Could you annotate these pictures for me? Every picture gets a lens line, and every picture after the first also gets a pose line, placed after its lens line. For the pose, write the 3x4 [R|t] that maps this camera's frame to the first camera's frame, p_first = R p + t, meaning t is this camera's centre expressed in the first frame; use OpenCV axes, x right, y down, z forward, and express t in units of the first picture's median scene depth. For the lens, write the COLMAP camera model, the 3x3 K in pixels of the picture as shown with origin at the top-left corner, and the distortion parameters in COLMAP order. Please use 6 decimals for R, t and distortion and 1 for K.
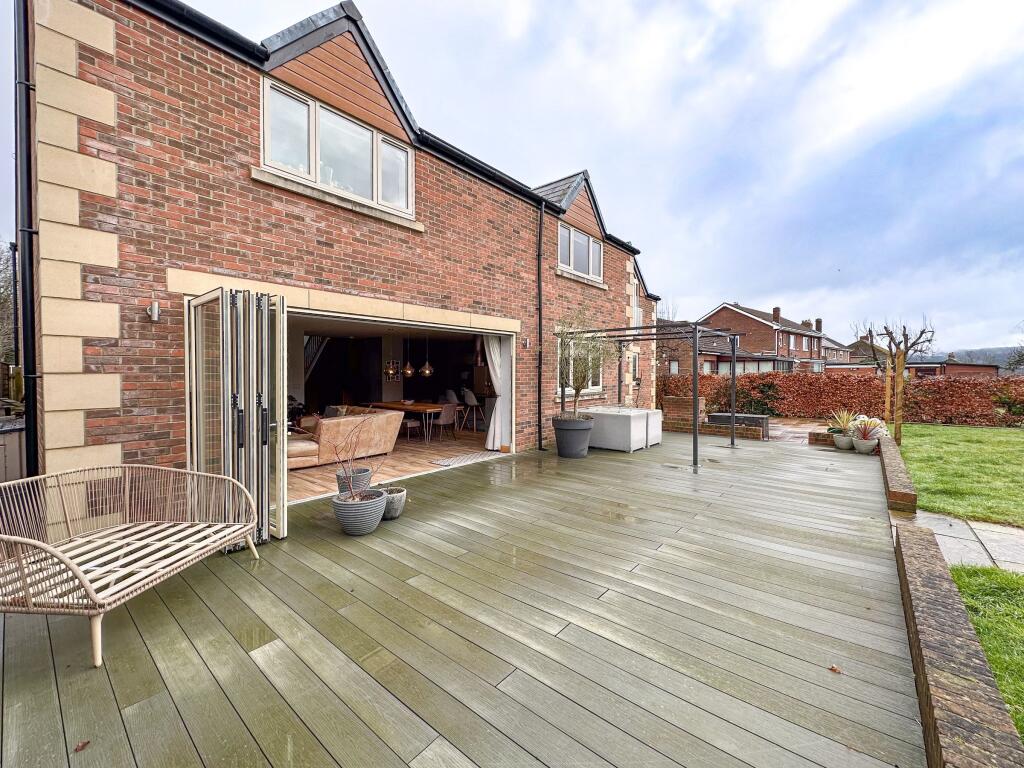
lens RADIAL K [[419.3, 0, 512.0], [0, 419.3, 384.0], [0, 0, 1]] dist [-0.002699, -0.000021]
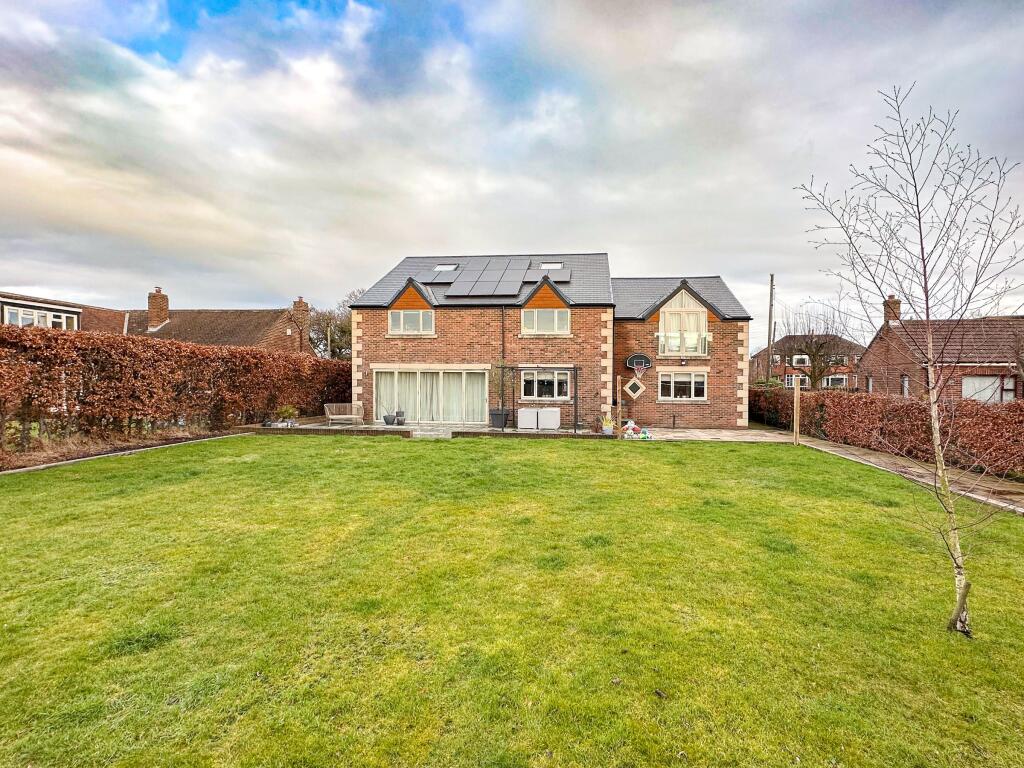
lens RADIAL K [[419.3, 0, 512.0], [0, 419.3, 384.0], [0, 0, 1]] dist [-0.002699, -0.000021]
pose [[0.551107, 0.020435, -0.834184, 2.132112], [-0.032222, 0.999476, 0.003196, -0.064999], [0.833812, 0.025118, 0.551476, -0.117717]]
